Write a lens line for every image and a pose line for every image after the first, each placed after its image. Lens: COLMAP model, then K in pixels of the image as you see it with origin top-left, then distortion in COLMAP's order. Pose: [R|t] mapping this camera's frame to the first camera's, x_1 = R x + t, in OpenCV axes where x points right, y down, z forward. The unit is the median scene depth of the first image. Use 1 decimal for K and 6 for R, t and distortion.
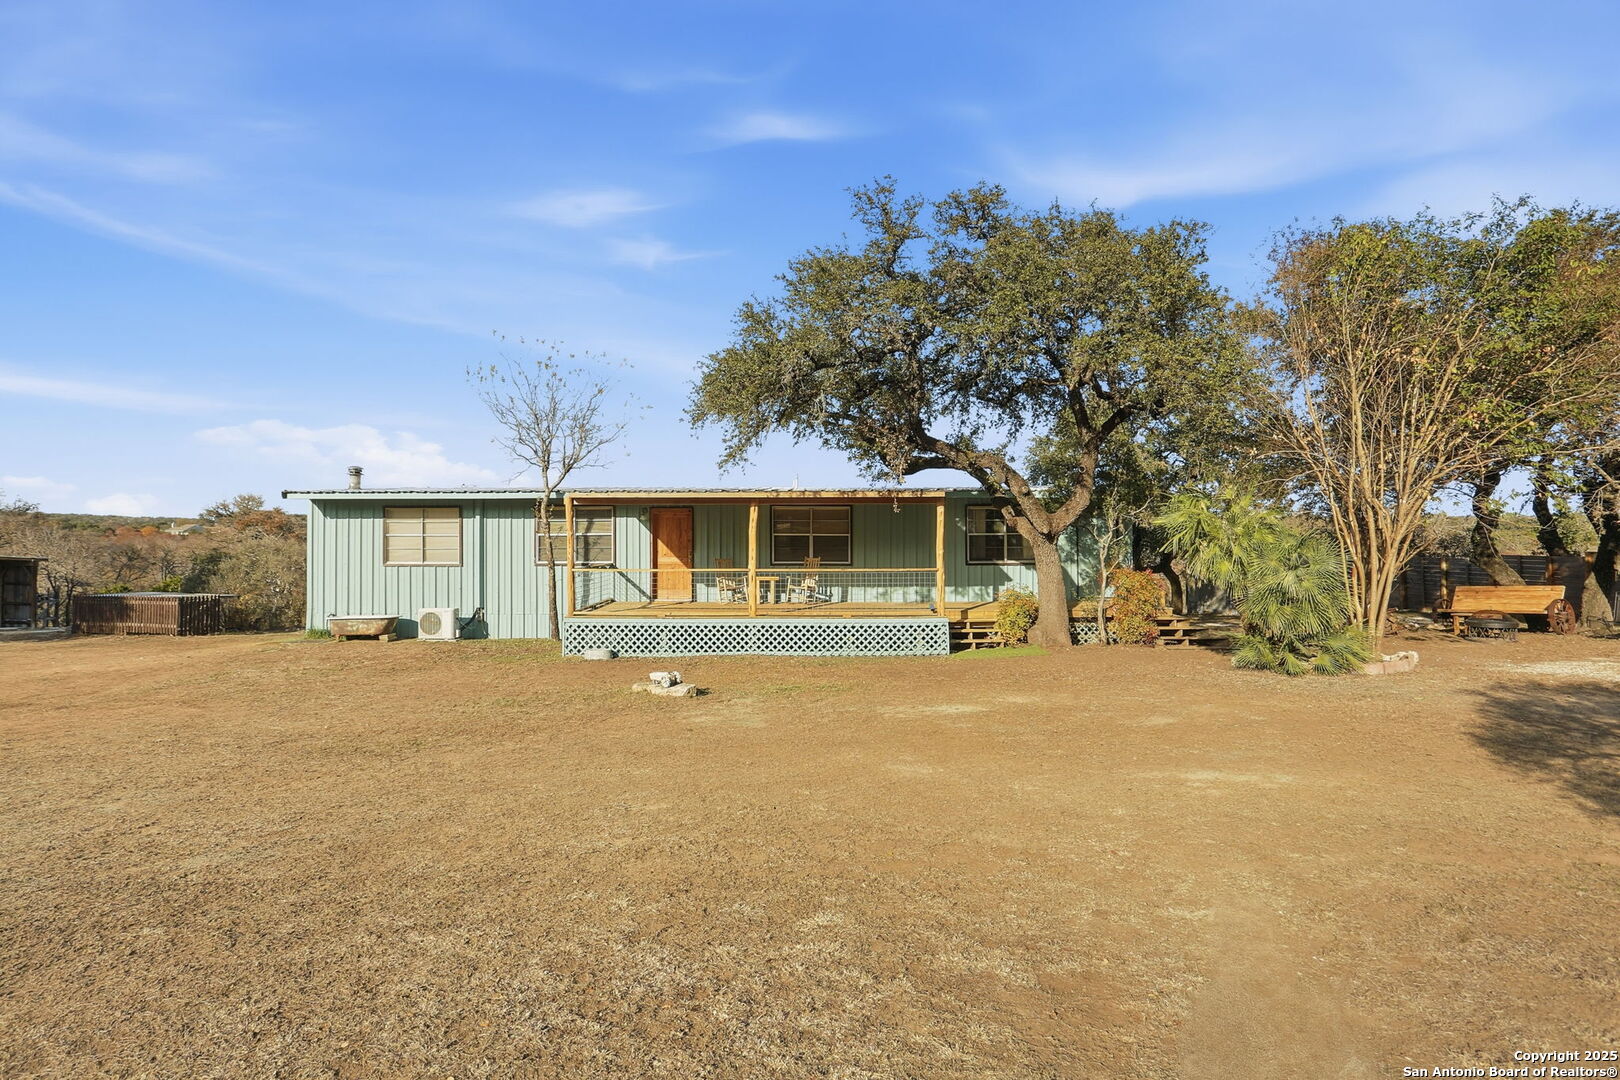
lens RADIAL K [[808.0, 0, 806.0], [0, 808.0, 535.0], [0, 0, 1]] dist [-0.061628, 0.002012]
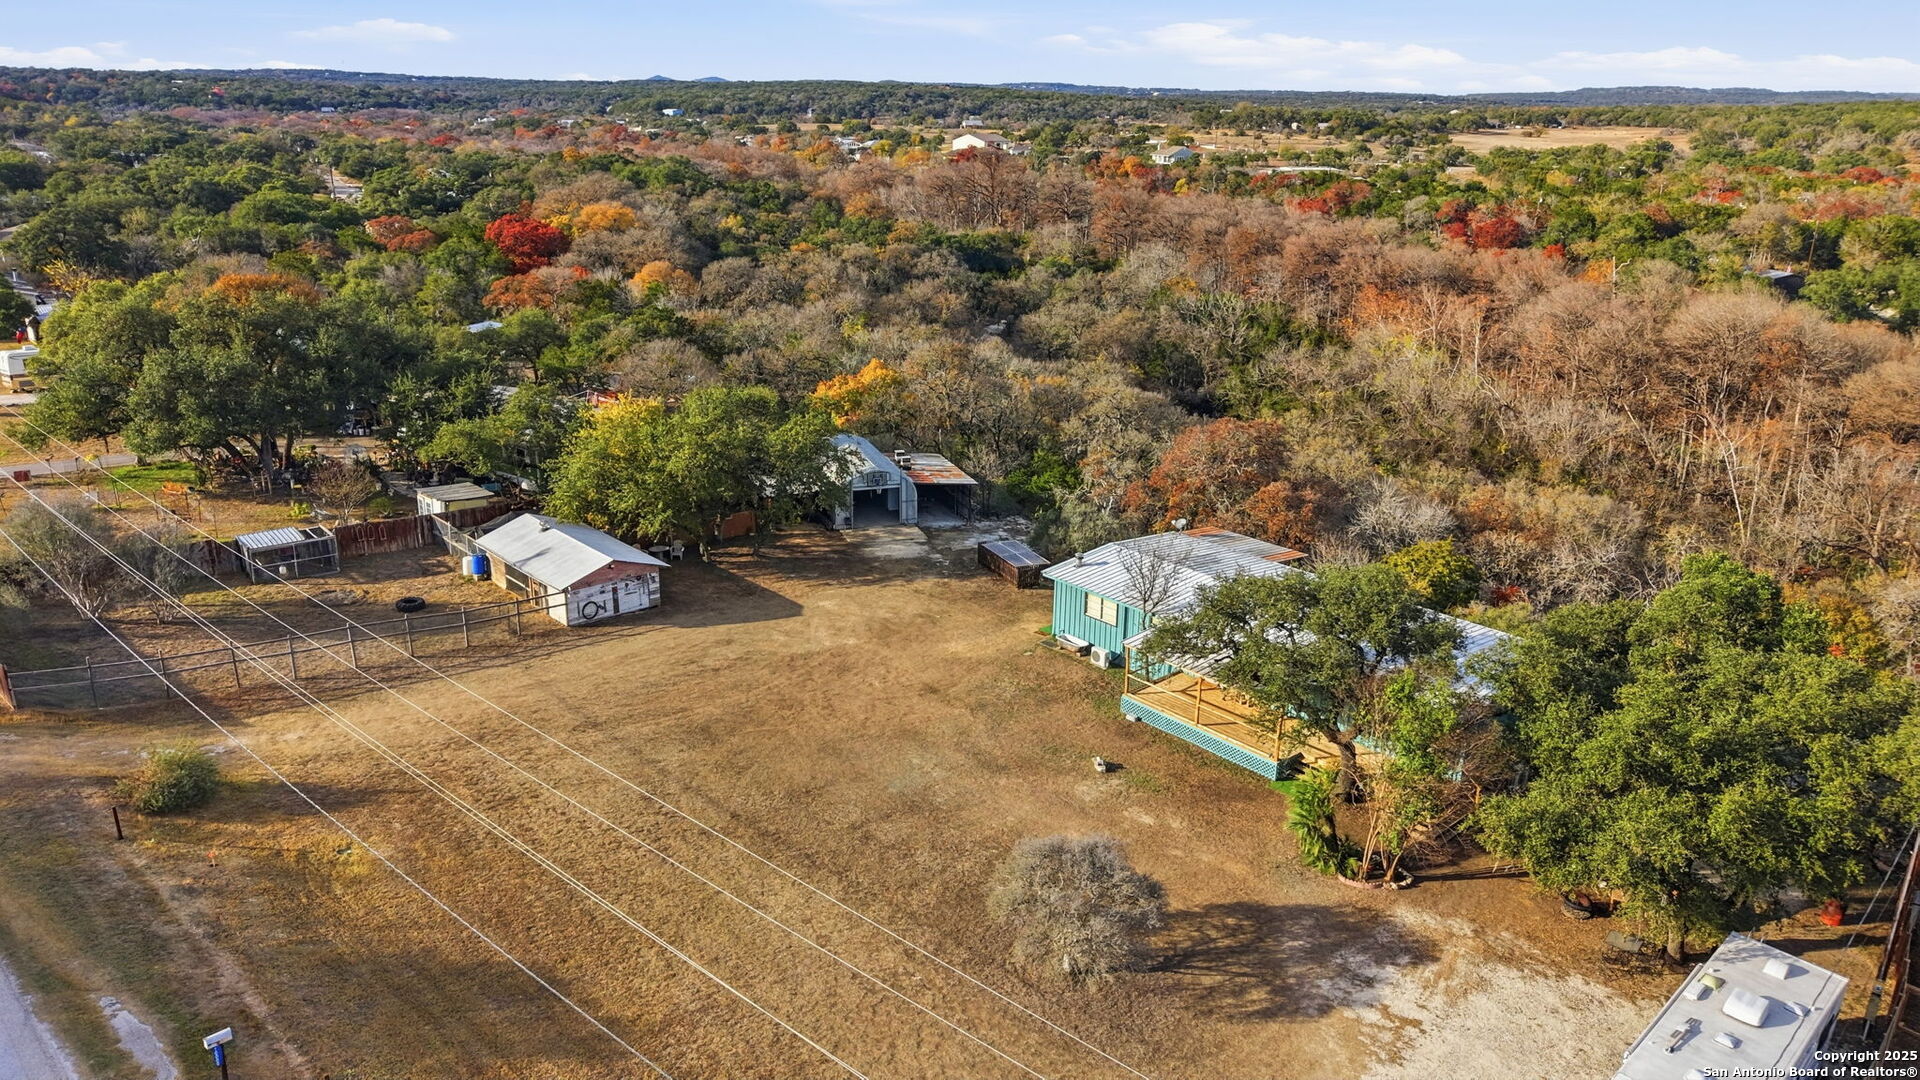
lens RADIAL K [[1287.6, 0, 953.6], [0, 1287.6, 521.2], [0, 0, 1]] dist [0.015446, -0.017575]
pose [[0.659164, 0.241536, -0.712154, 1.448738], [-0.015142, 0.951085, 0.308557, -1.158048], [0.751847, -0.192607, 0.630579, -1.168625]]
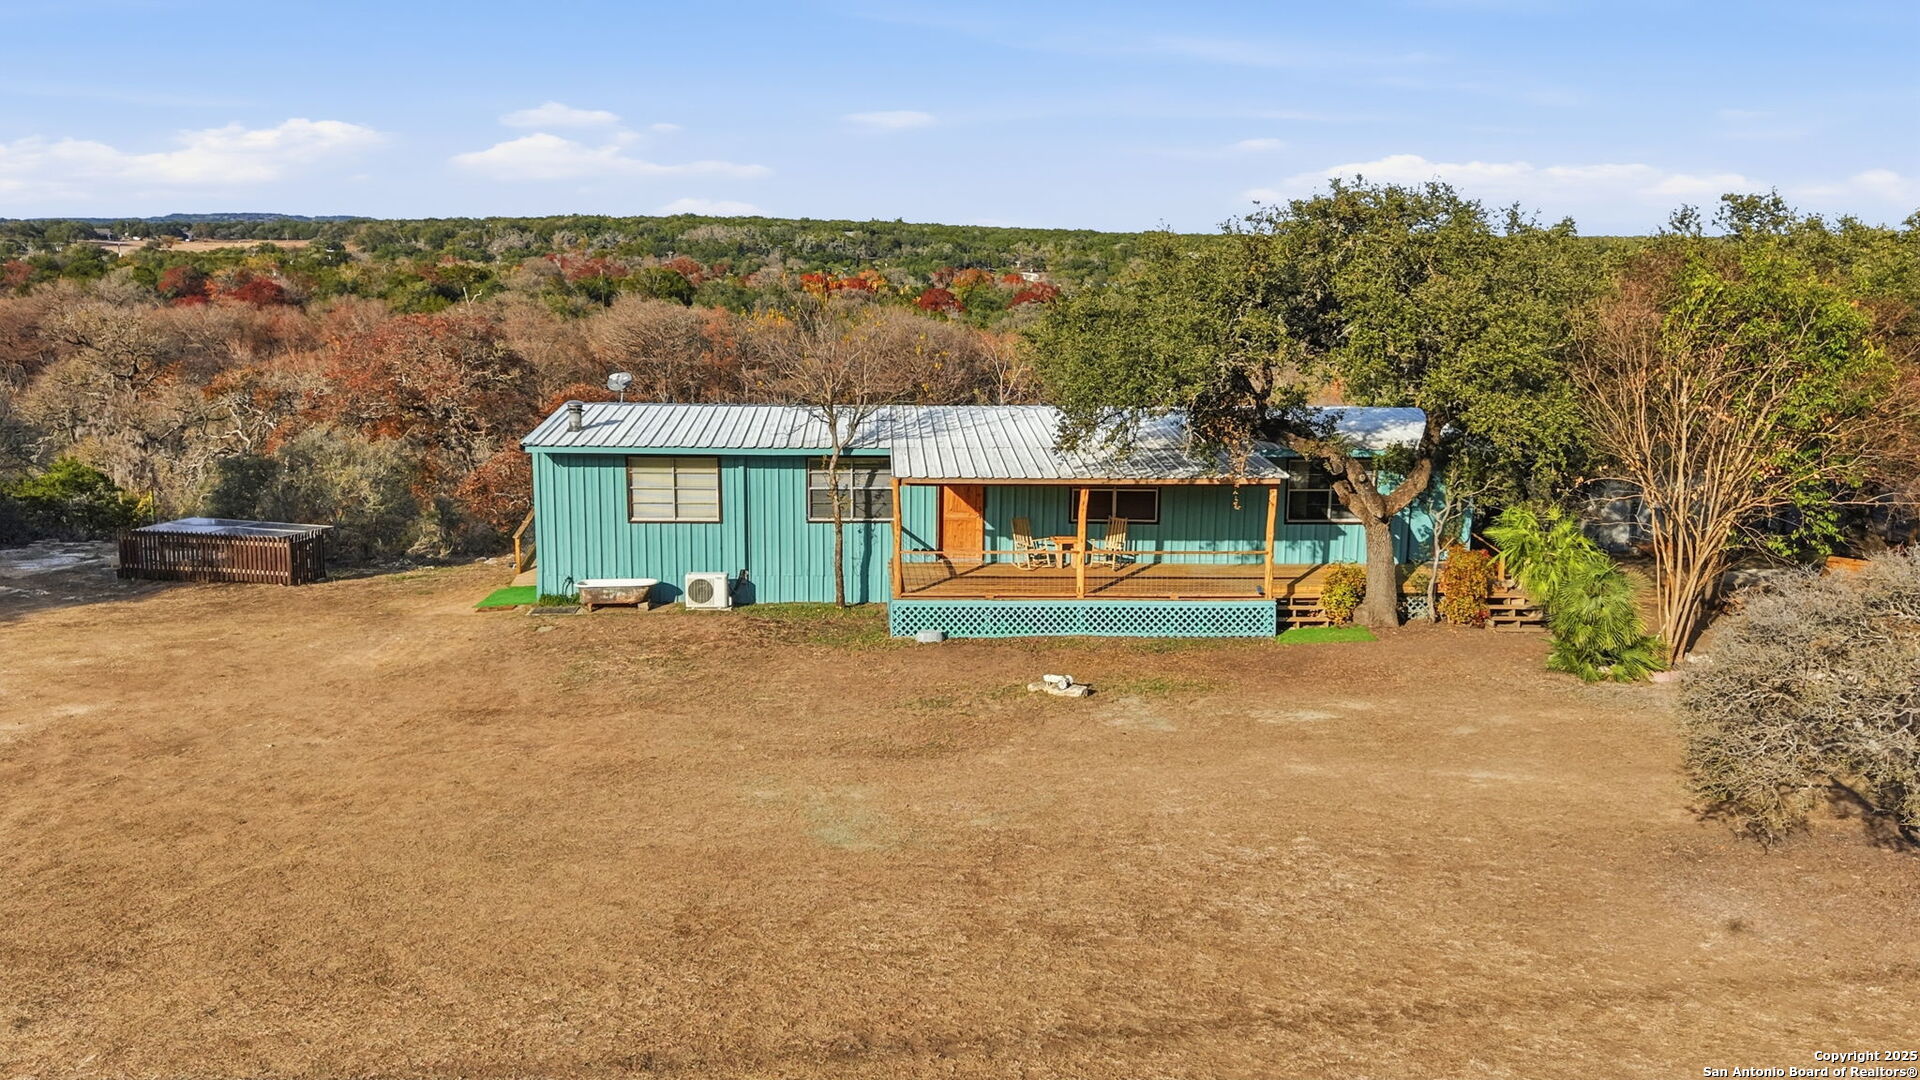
lens RADIAL K [[1541.8, 0, 954.0], [0, 1541.8, 536.4], [0, 0, 1]] dist [0.044218, -0.080942]
pose [[0.998877, 0.006628, 0.046904, -0.264942], [-0.014836, 0.984120, 0.176882, -0.260660], [-0.044986, -0.177379, 0.983114, -0.717982]]
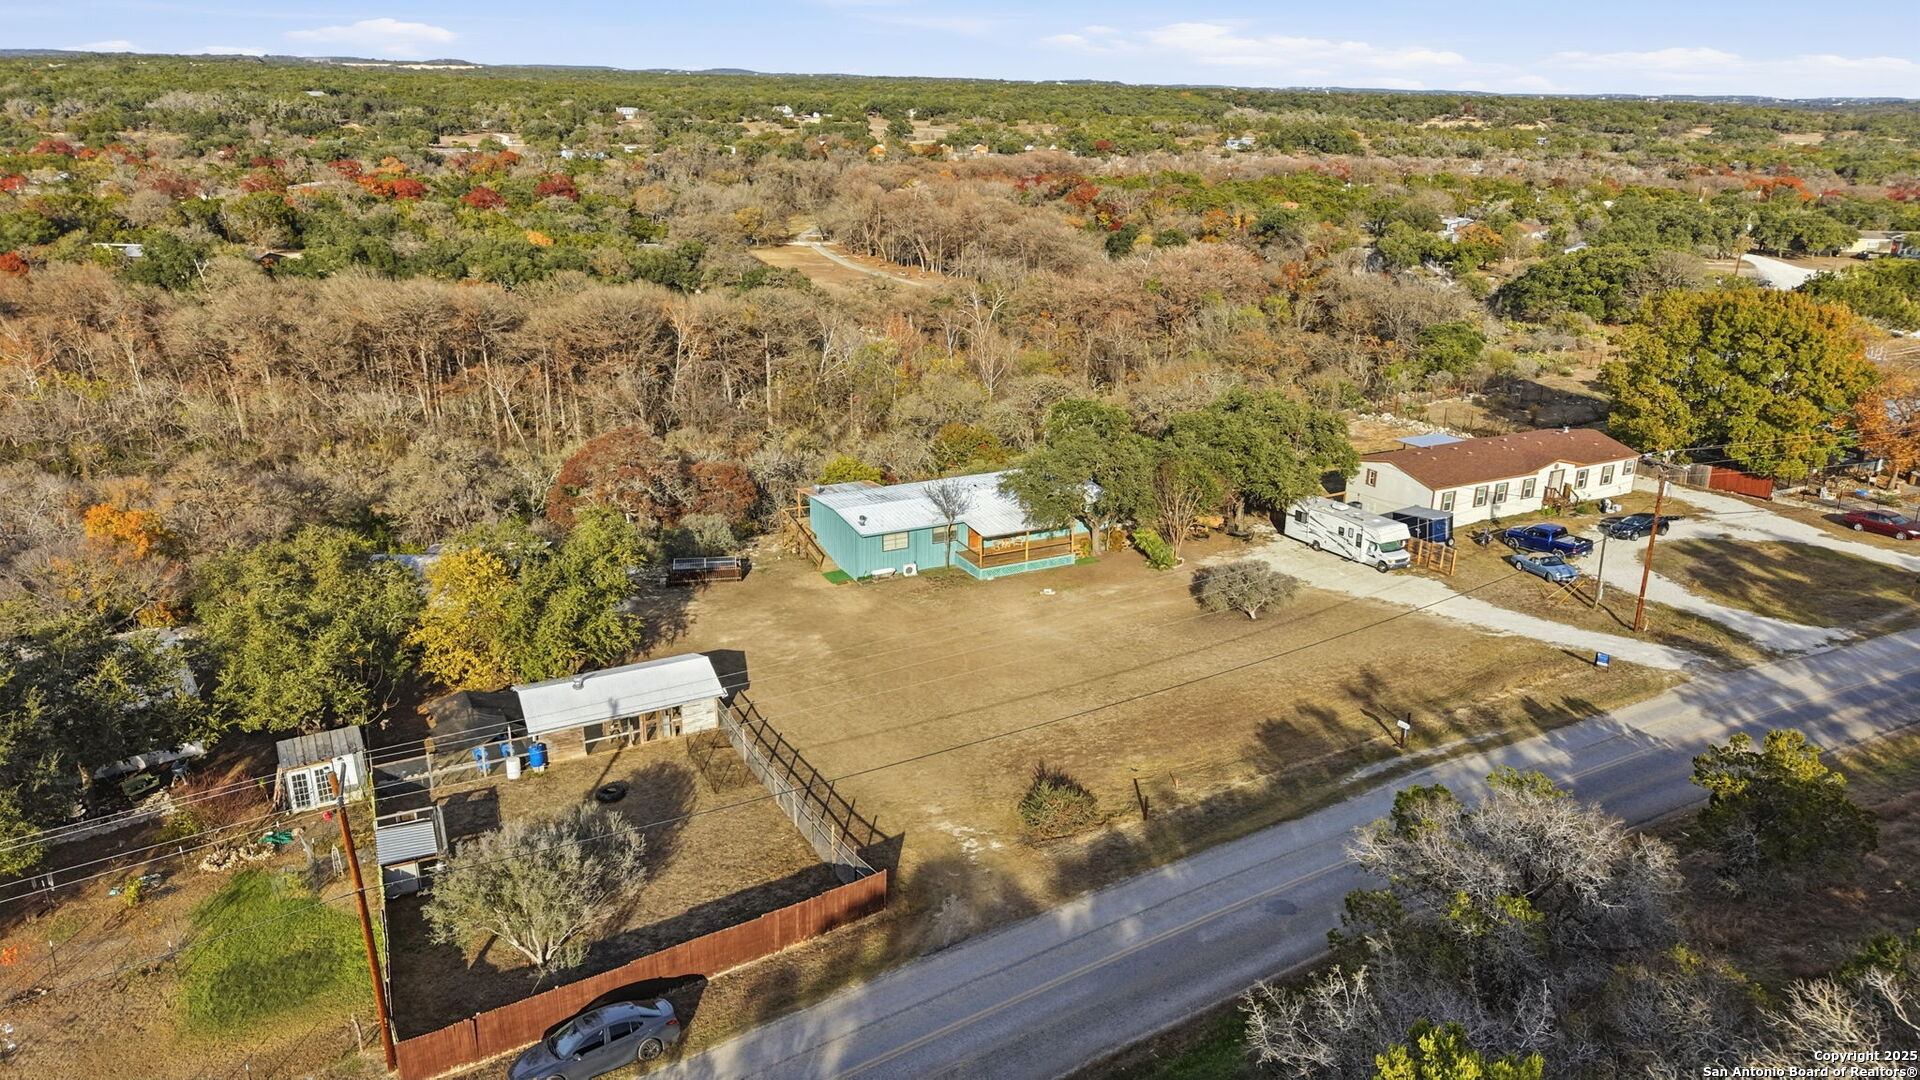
lens RADIAL K [[1287.6, 0, 956.5], [0, 1287.6, 539.4], [0, 0, 1]] dist [0.015446, -0.017575]
pose [[0.896225, -0.130526, 0.423961, -2.286268], [-0.018205, 0.944103, 0.329147, -1.541230], [-0.443225, -0.302708, 0.843753, -3.006598]]
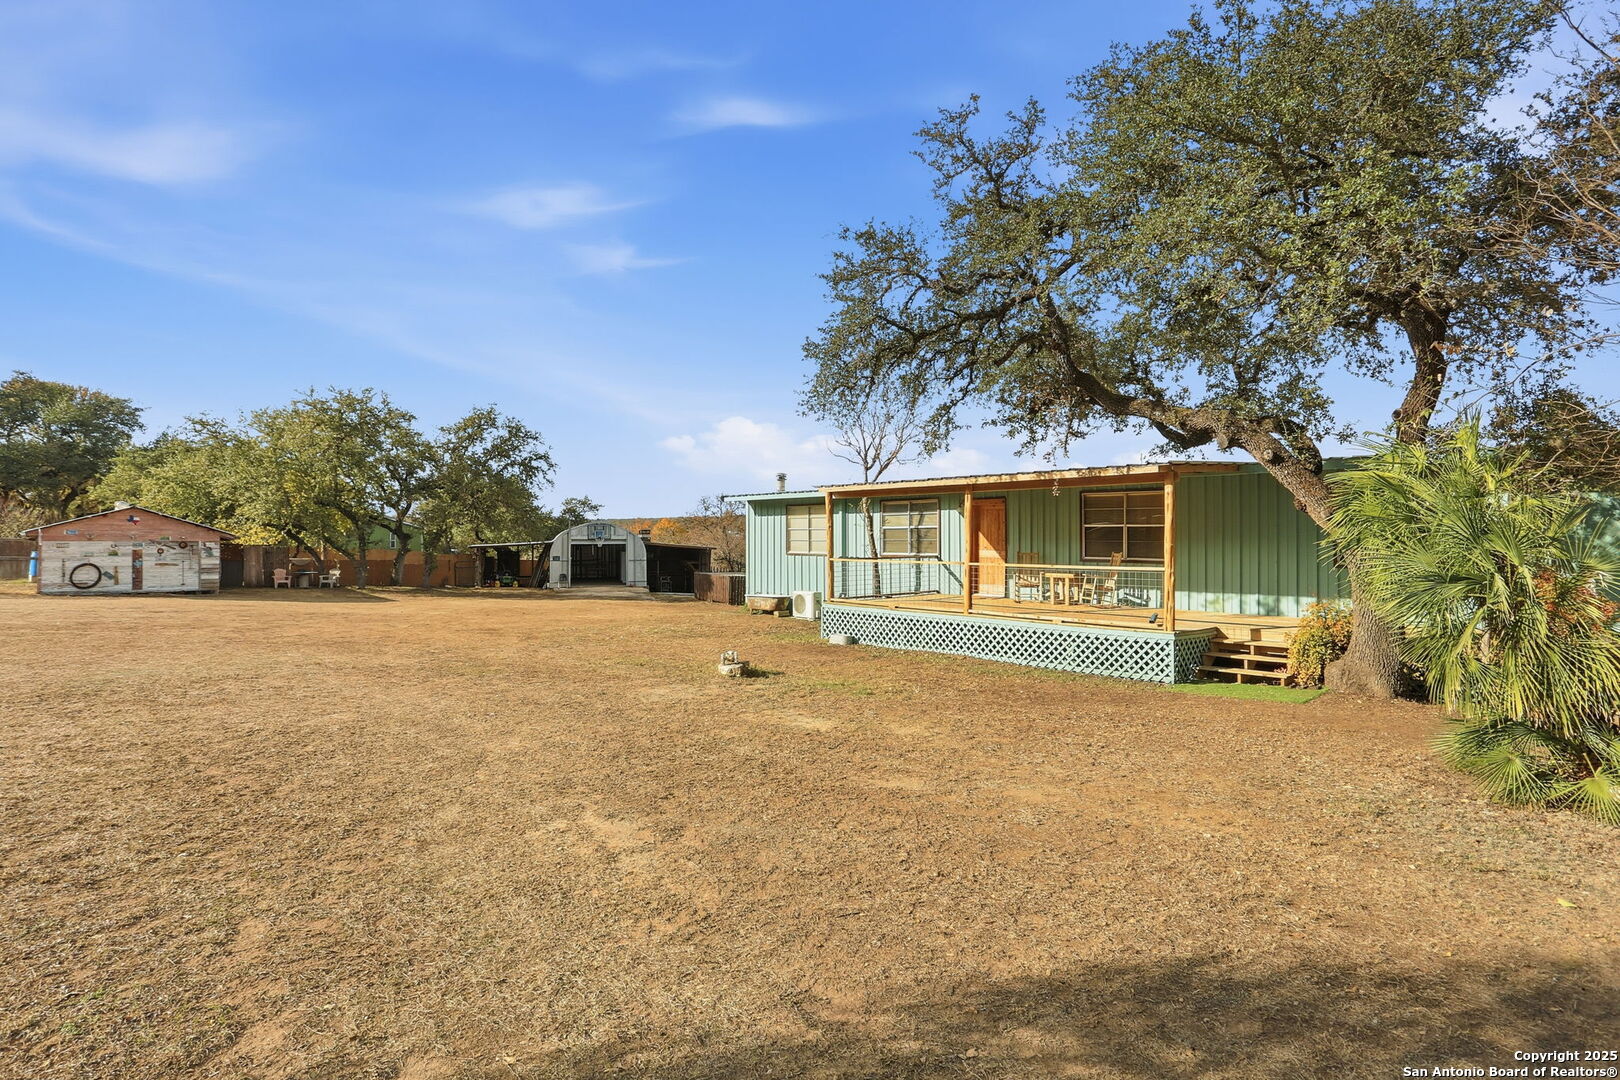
lens RADIAL K [[790.3, 0, 805.4], [0, 790.3, 544.0], [0, 0, 1]] dist [-0.042589, 0.004862]
pose [[0.656518, 0.008881, -0.754258, 0.425542], [0.001791, 0.999910, 0.013332, 0.007725], [0.754308, -0.010104, 0.656443, 0.231645]]
